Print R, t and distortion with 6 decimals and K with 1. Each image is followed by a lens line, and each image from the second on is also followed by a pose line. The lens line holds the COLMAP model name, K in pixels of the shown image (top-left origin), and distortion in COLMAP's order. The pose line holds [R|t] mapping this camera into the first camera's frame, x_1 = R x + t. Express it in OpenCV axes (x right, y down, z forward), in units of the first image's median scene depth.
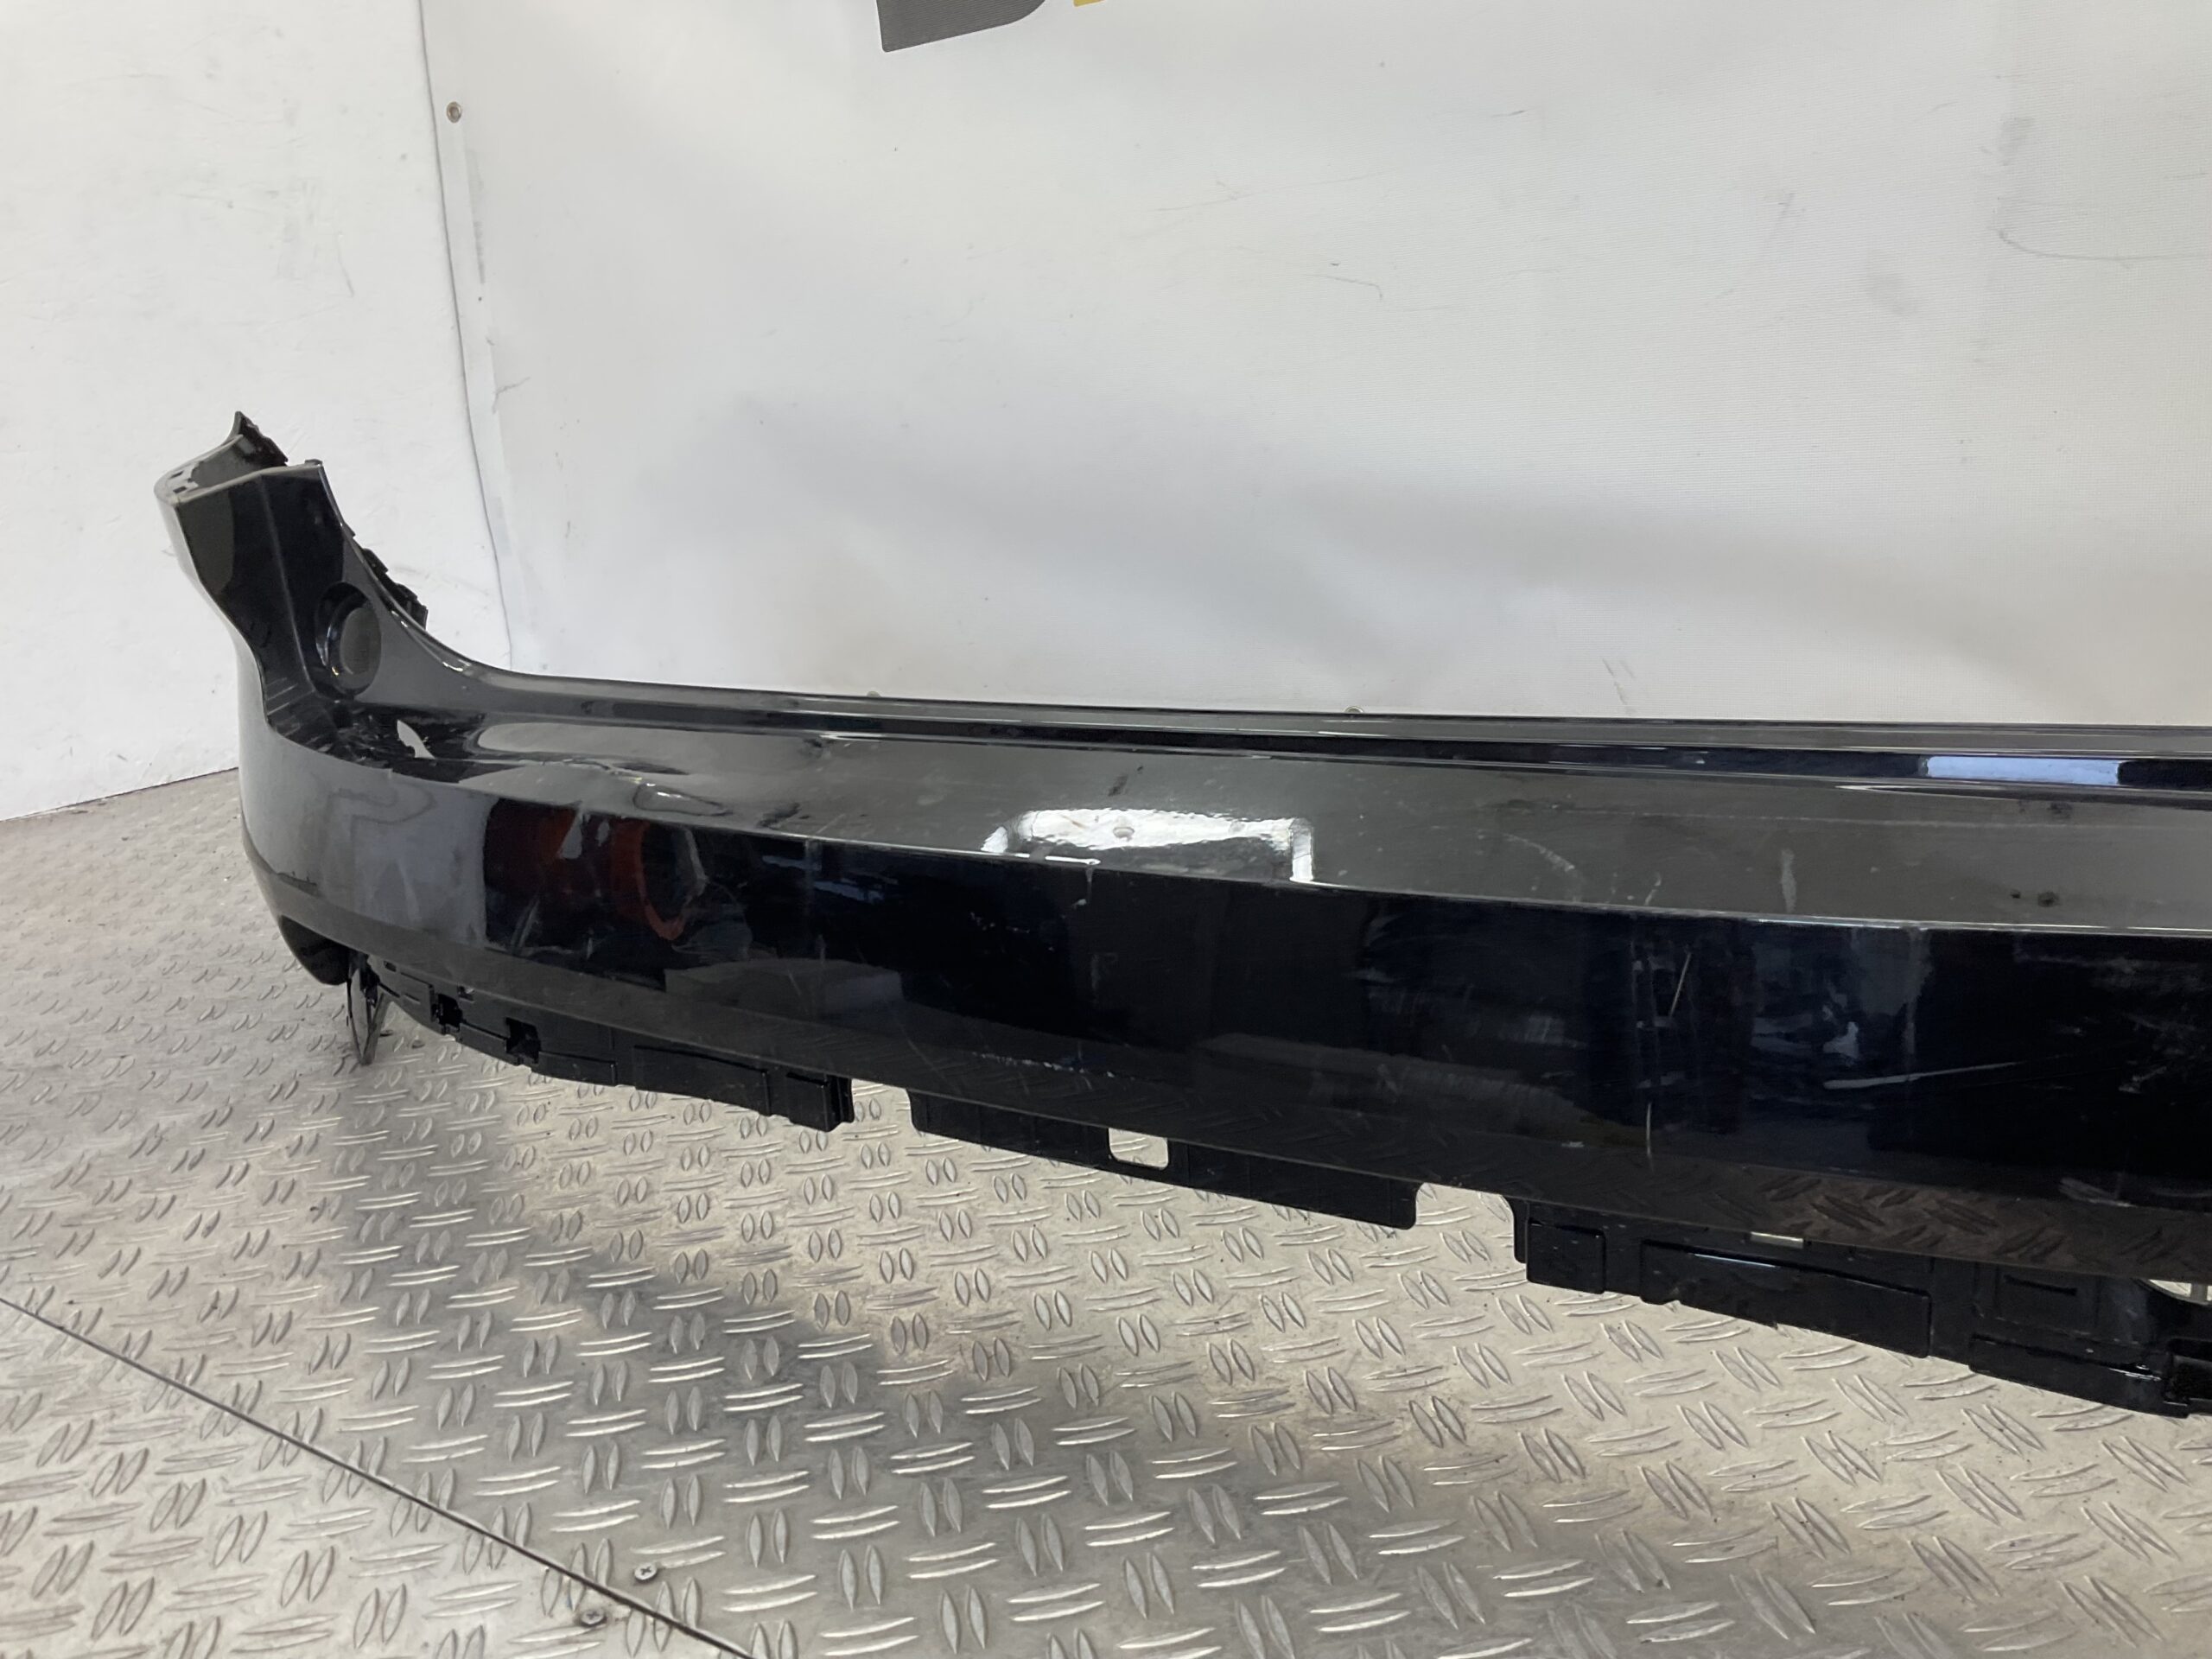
lens RADIAL K [[1848.3, 0, 1106.0], [0, 1848.3, 829.5], [0, 0, 1]] dist [0.106887, -0.231442]
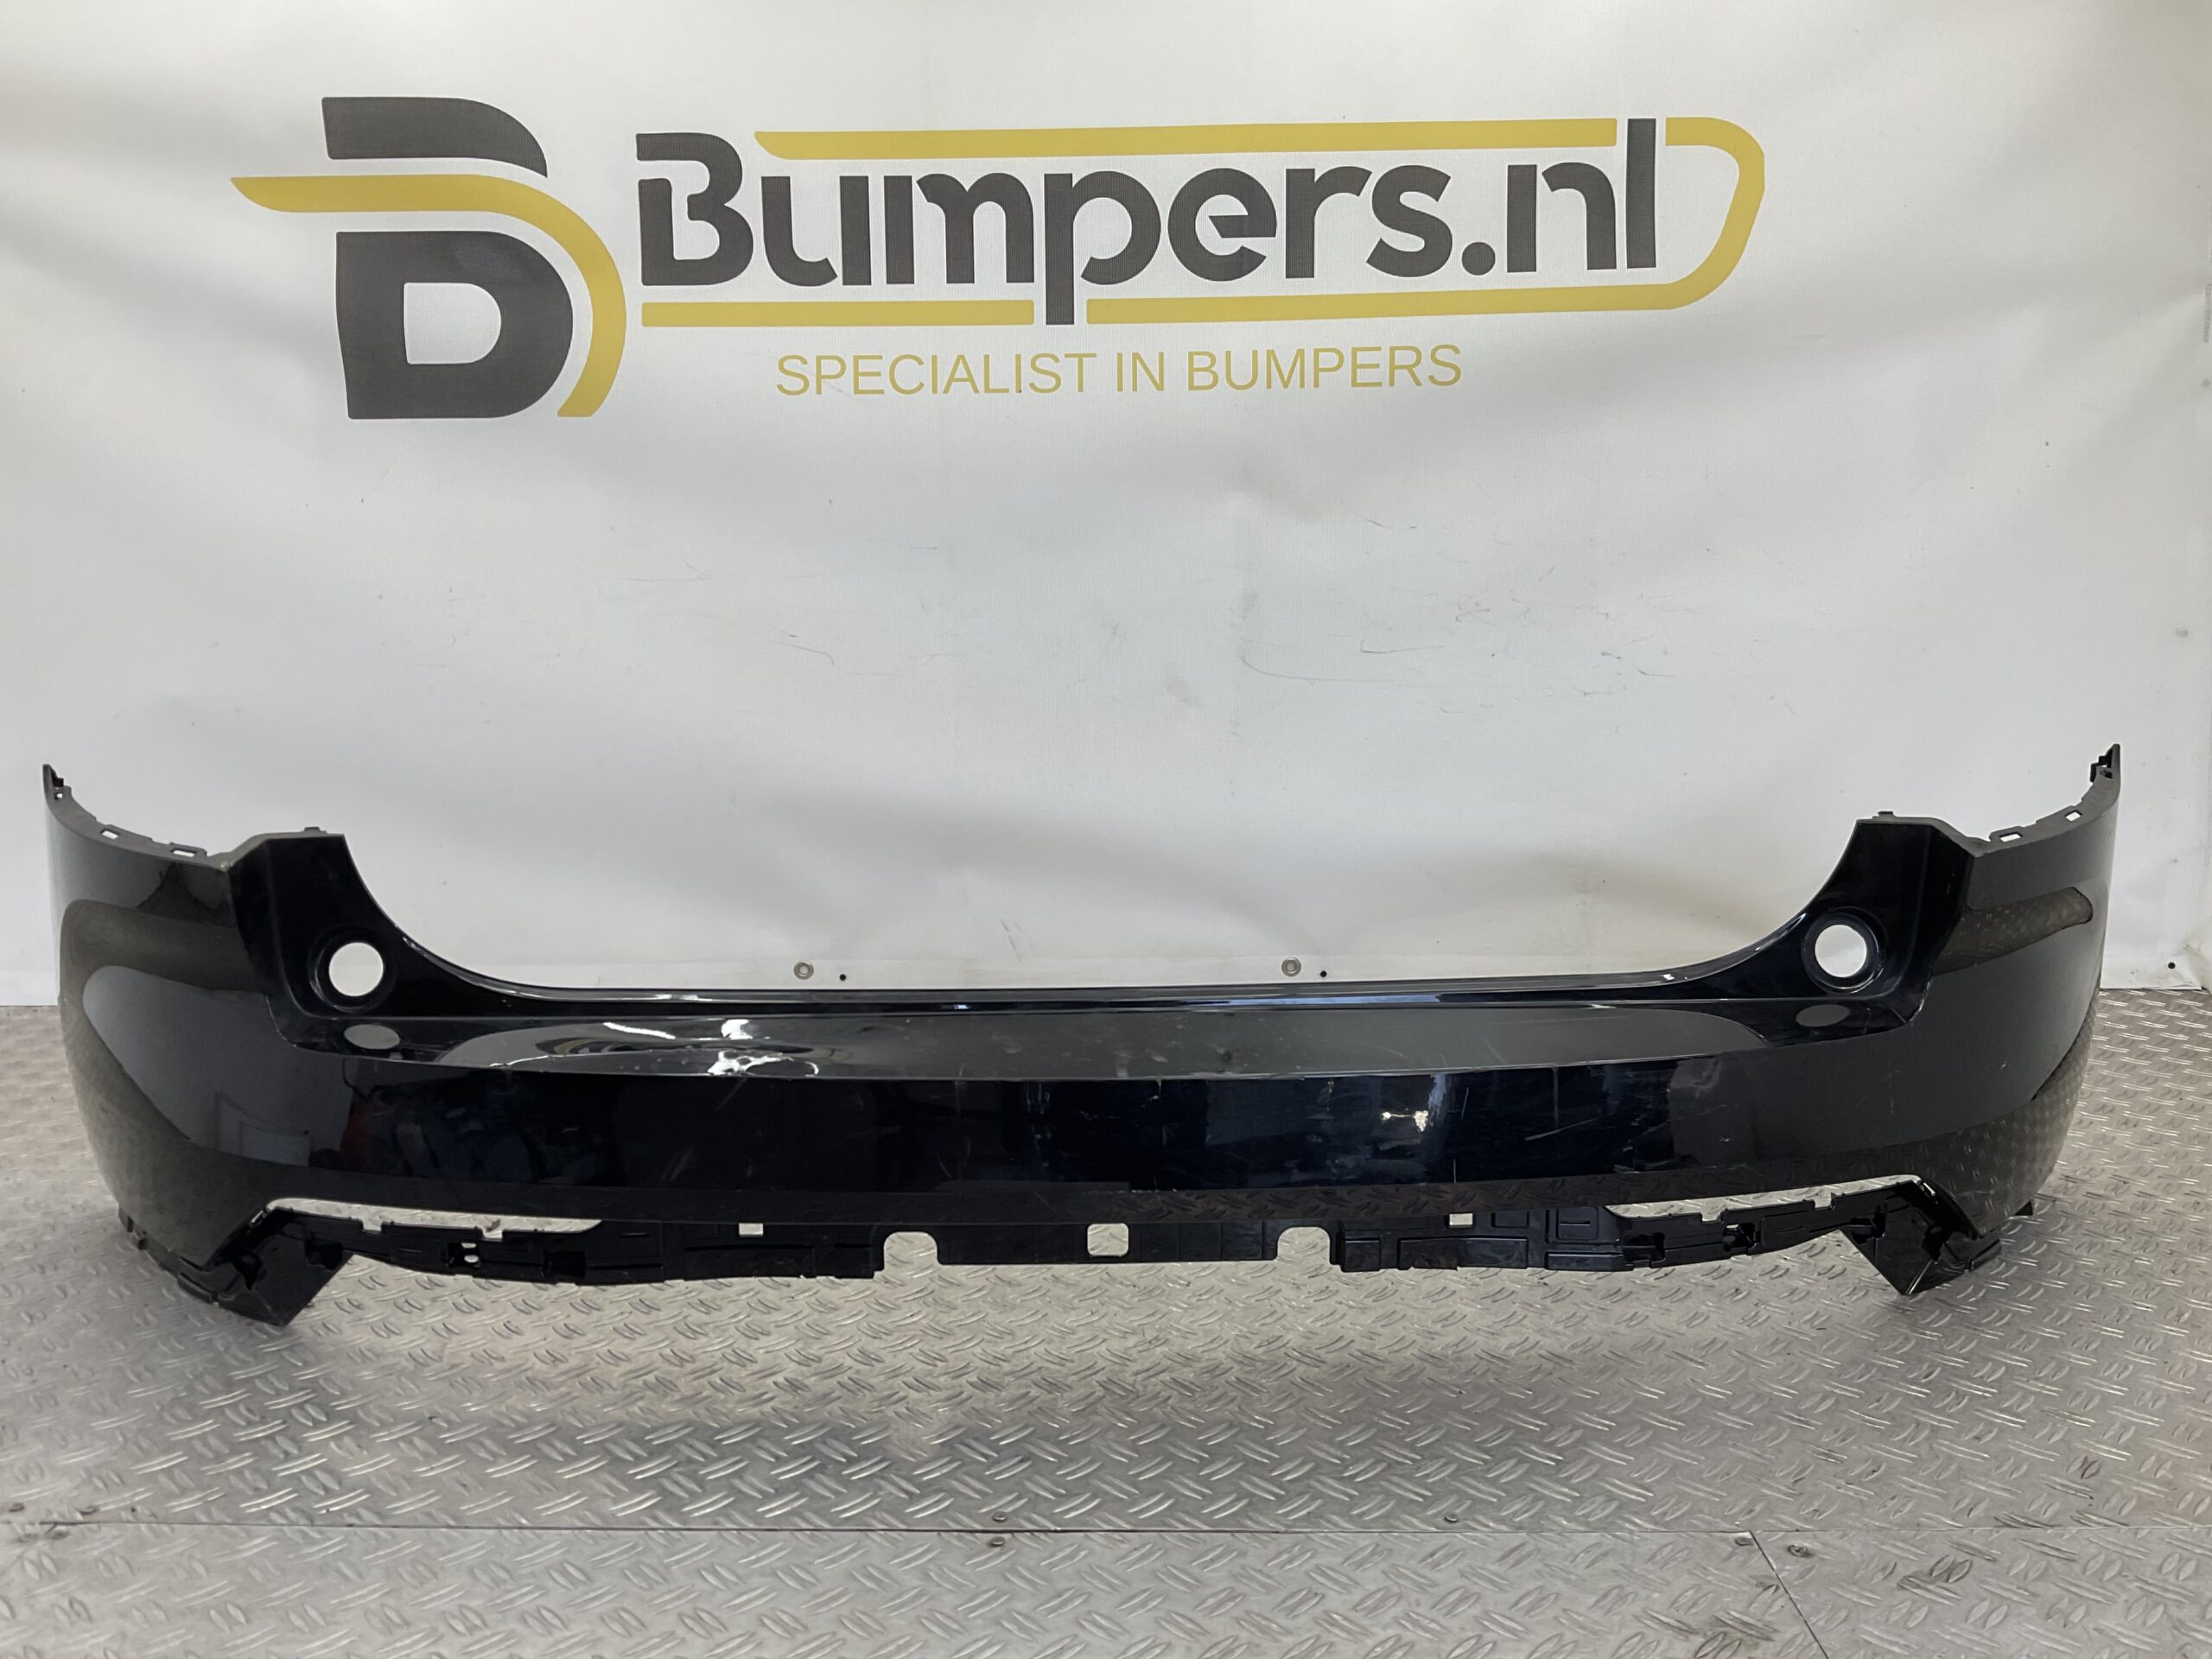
lens RADIAL K [[1818.7, 0, 1103.4], [0, 1818.7, 819.2], [0, 0, 1]] dist [0.114427, -0.215302]
pose [[0.819050, -0.014191, 0.573547, -0.955714], [0.079776, 0.992800, -0.089358, -0.067631], [-0.568149, 0.118944, 0.814285, -0.417362]]
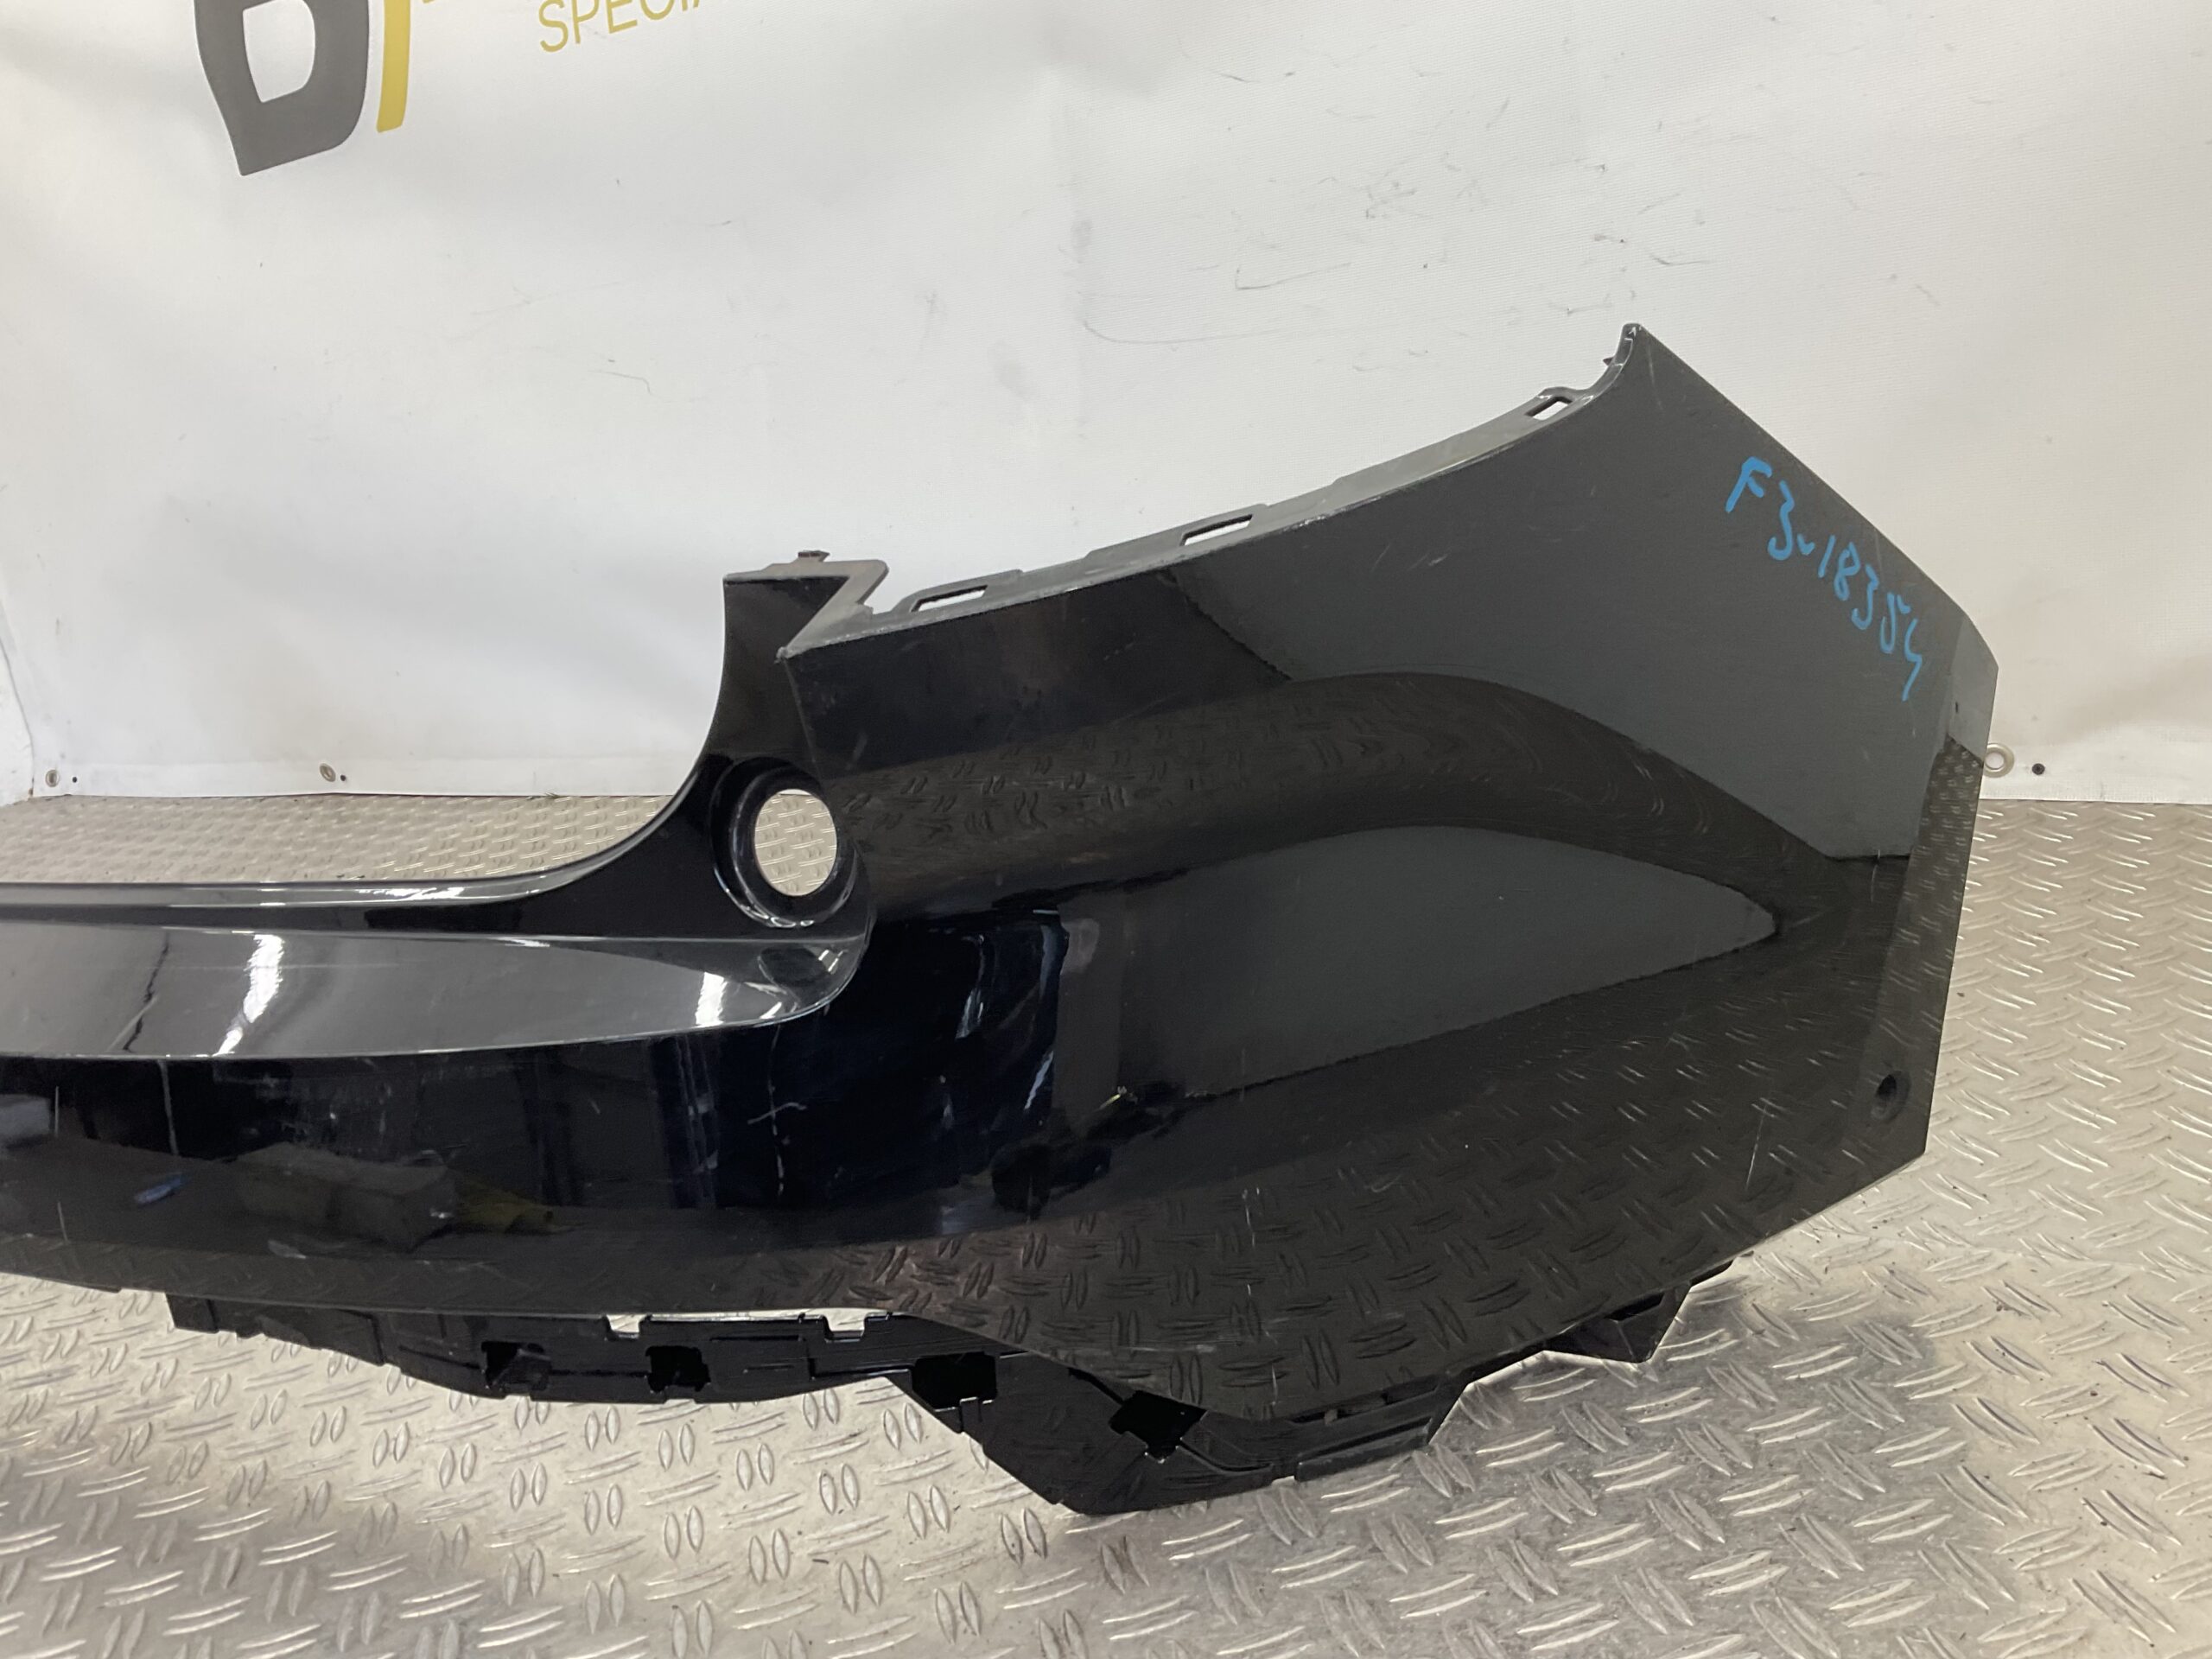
lens RADIAL K [[1818.7, 0, 1103.4], [0, 1818.7, 819.2], [0, 0, 1]] dist [0.114427, -0.215302]
pose [[0.993433, -0.091624, 0.068527, 0.651024], [0.090427, 0.995694, 0.020383, -0.058739], [-0.070099, -0.014053, 0.997441, -0.238766]]
